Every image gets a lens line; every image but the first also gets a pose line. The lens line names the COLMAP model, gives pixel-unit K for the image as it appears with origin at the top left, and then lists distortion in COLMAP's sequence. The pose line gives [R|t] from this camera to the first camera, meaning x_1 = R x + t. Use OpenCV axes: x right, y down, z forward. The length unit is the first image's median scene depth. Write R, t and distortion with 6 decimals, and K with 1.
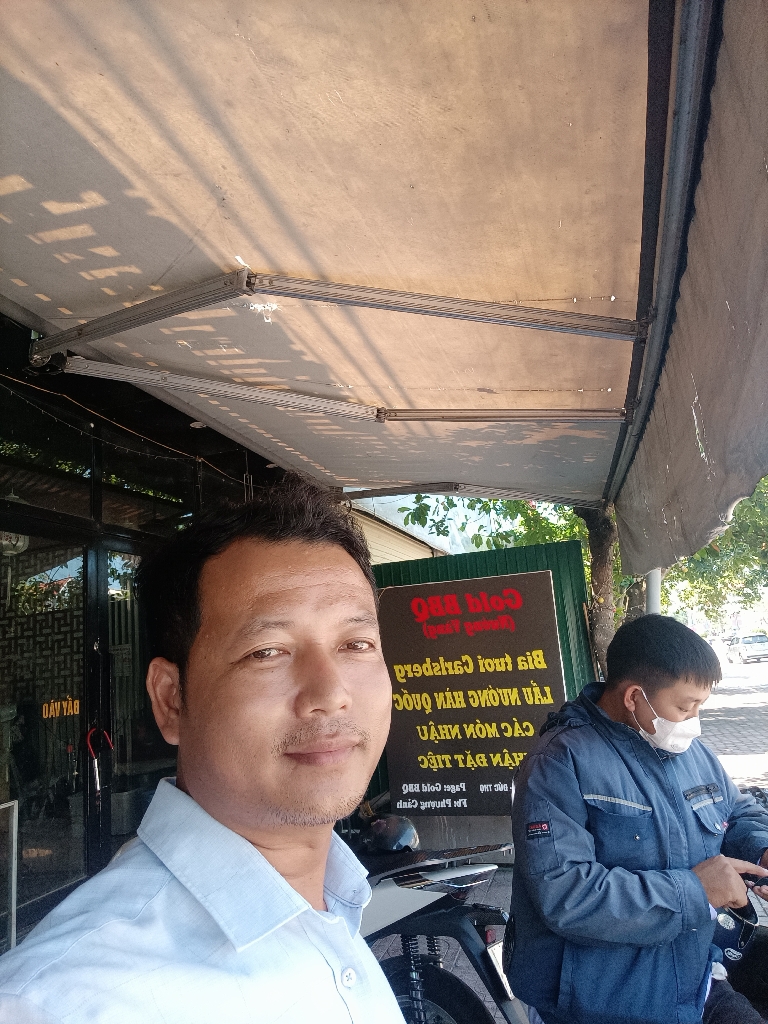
lens RADIAL K [[707.2, 0, 384.0], [0, 707.2, 512.0], [0, 0, 1]] dist [0.072488, -0.064716]
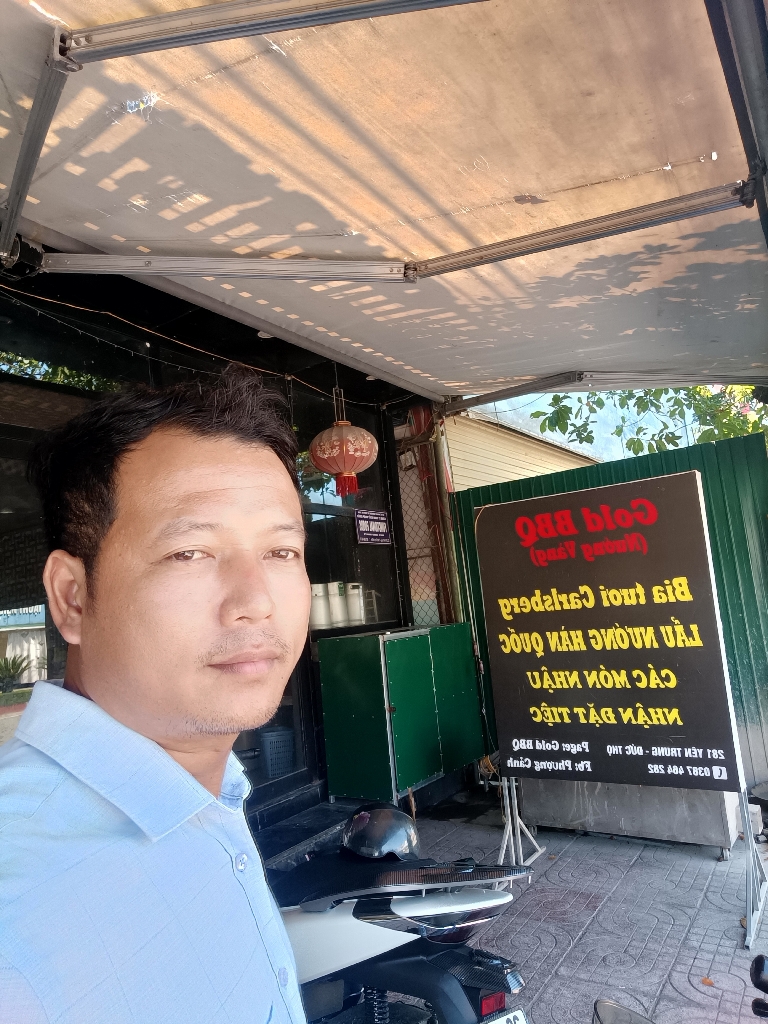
lens RADIAL K [[802.8, 0, 384.0], [0, 802.8, 525.0], [0, 0, 1]] dist [-0.002745, -0.000009]
pose [[0.923981, -0.040292, -0.380309, 0.252507], [0.065711, 0.996372, 0.054088, 0.072647], [0.376750, -0.074966, 0.923277, 0.100770]]
